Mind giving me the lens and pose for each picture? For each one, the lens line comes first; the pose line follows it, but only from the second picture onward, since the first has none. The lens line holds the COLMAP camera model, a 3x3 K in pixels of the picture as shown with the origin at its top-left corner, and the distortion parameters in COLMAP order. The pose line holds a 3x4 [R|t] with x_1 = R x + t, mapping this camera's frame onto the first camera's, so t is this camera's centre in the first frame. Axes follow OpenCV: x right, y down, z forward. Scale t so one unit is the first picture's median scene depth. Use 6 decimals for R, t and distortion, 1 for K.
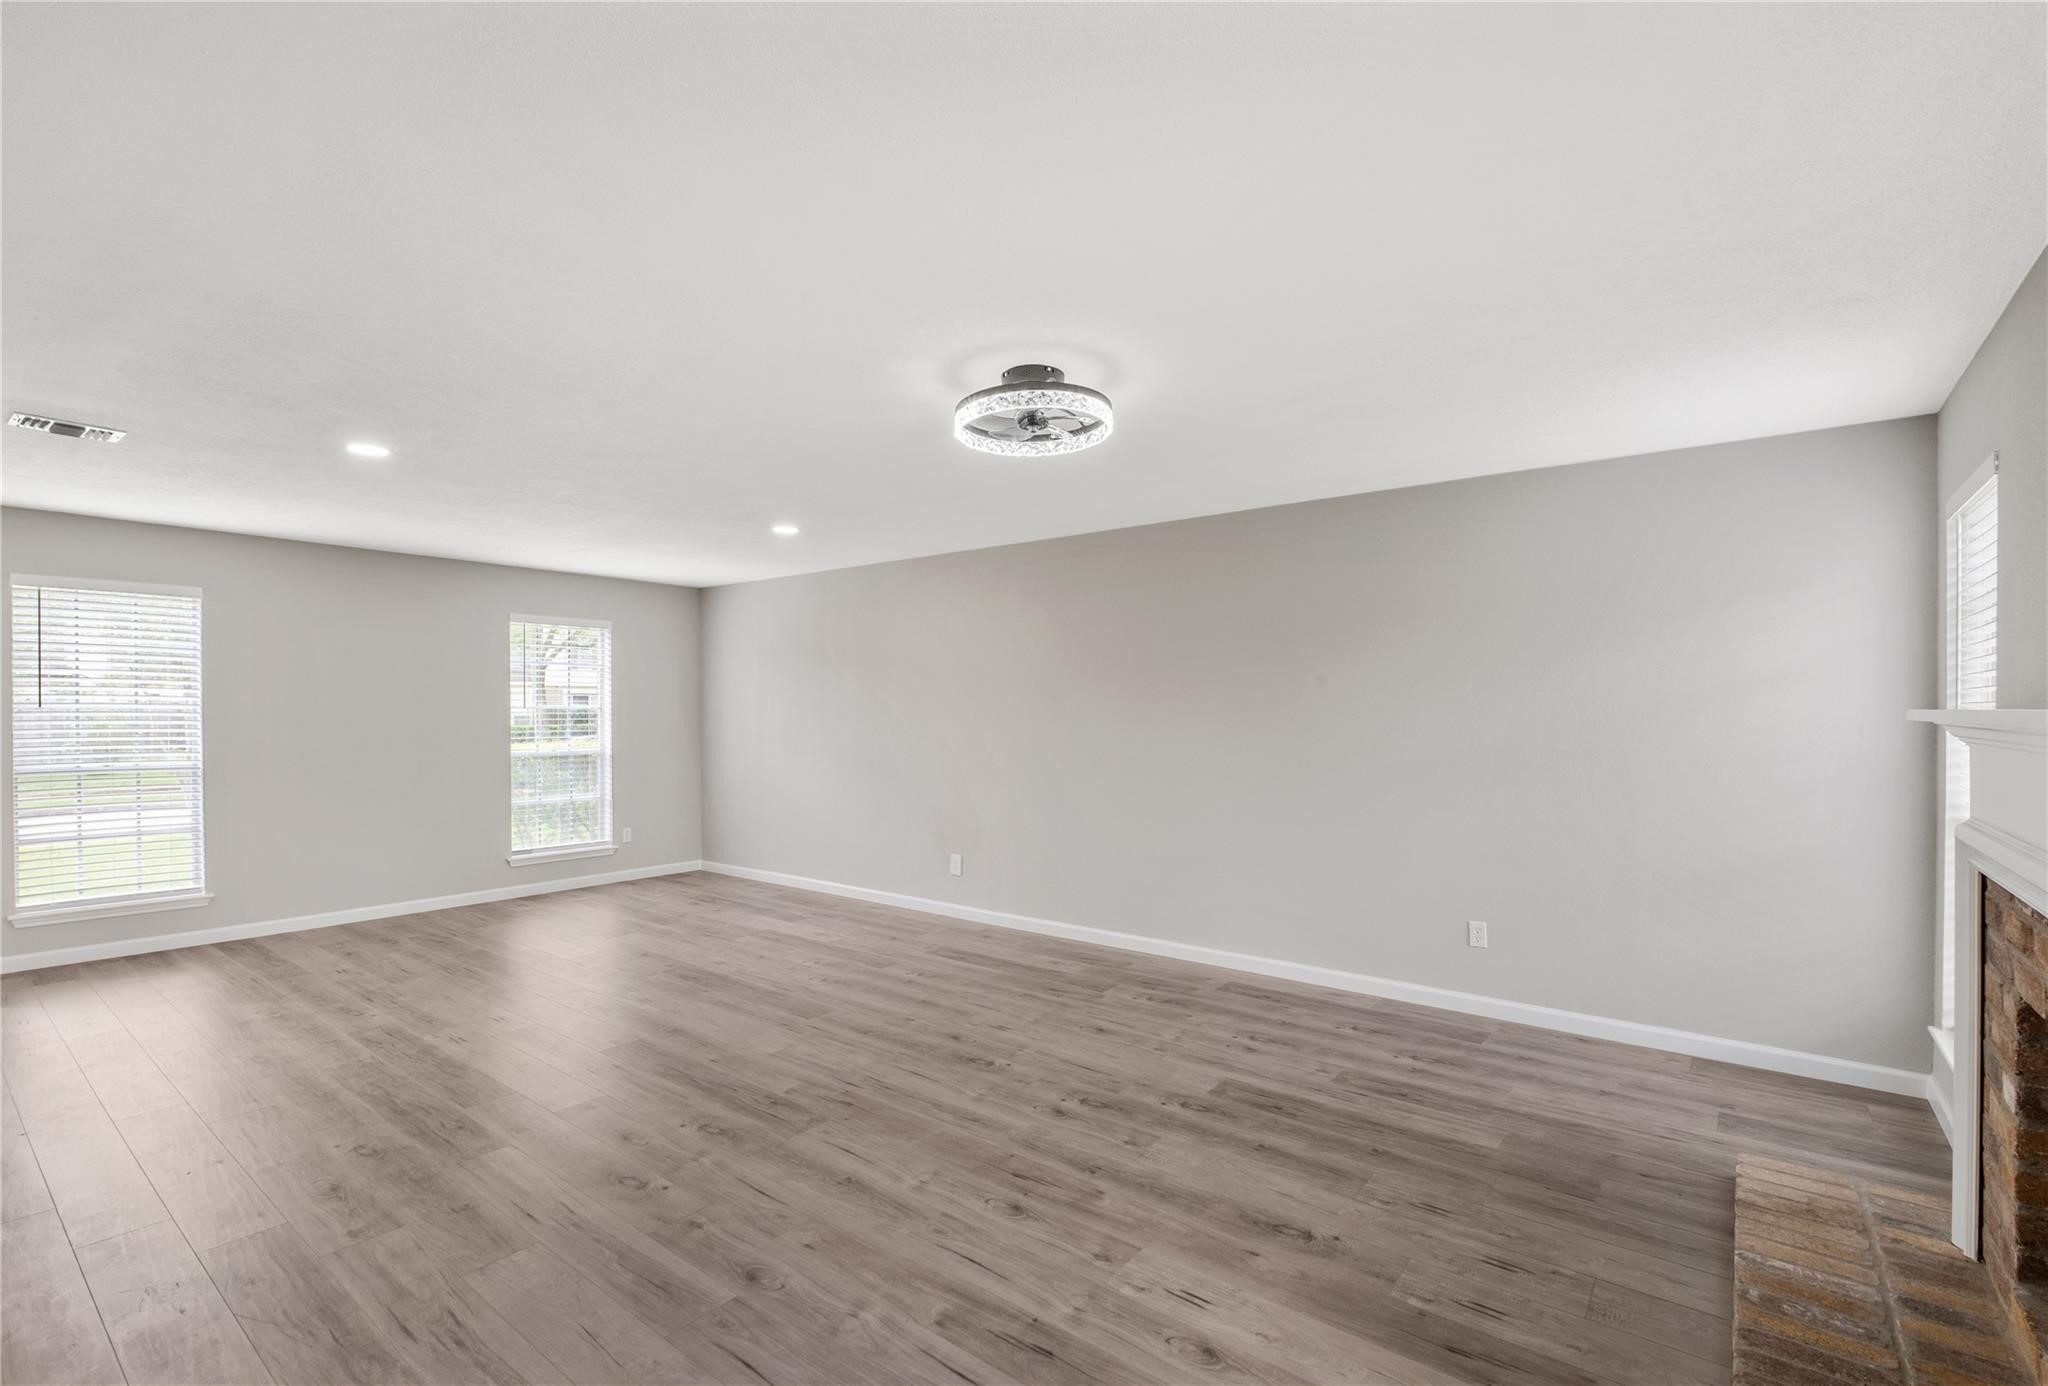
lens RADIAL K [[924.6, 0, 1024.0], [0, 924.6, 693.0], [0, 0, 1]] dist [-0.000871, -0.000093]
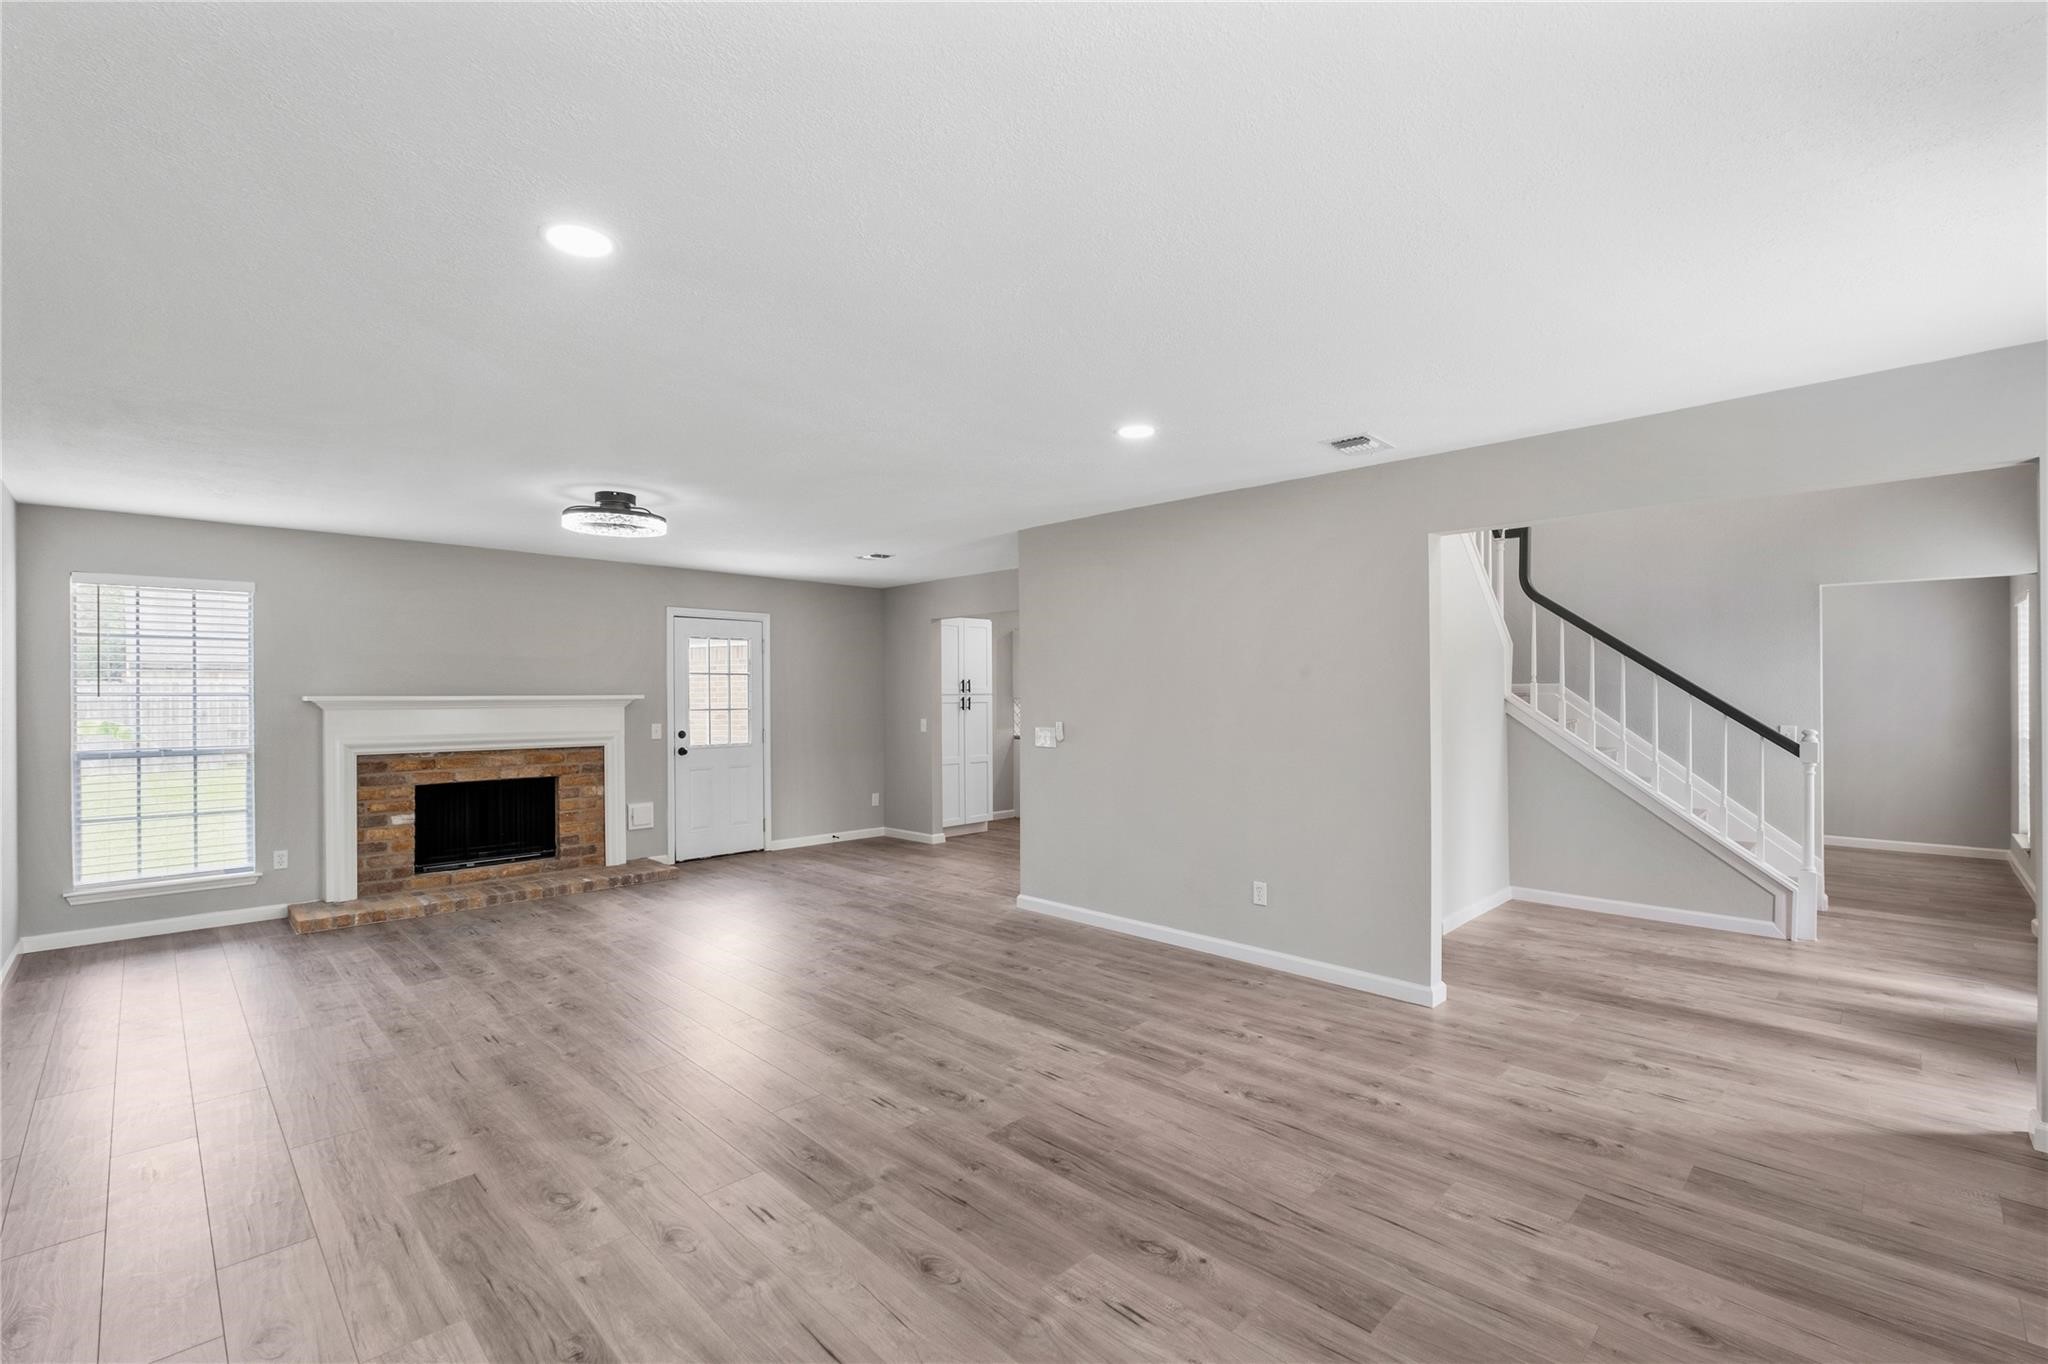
lens RADIAL K [[882.7, 0, 1011.4], [0, 882.7, 702.0], [0, 0, 1]] dist [0.000217, -0.000324]
pose [[-0.991504, 0.004983, 0.129982, -0.682126], [0.004678, 0.999986, -0.002652, 0.035865], [-0.129993, -0.002021, -0.991513, 1.892916]]
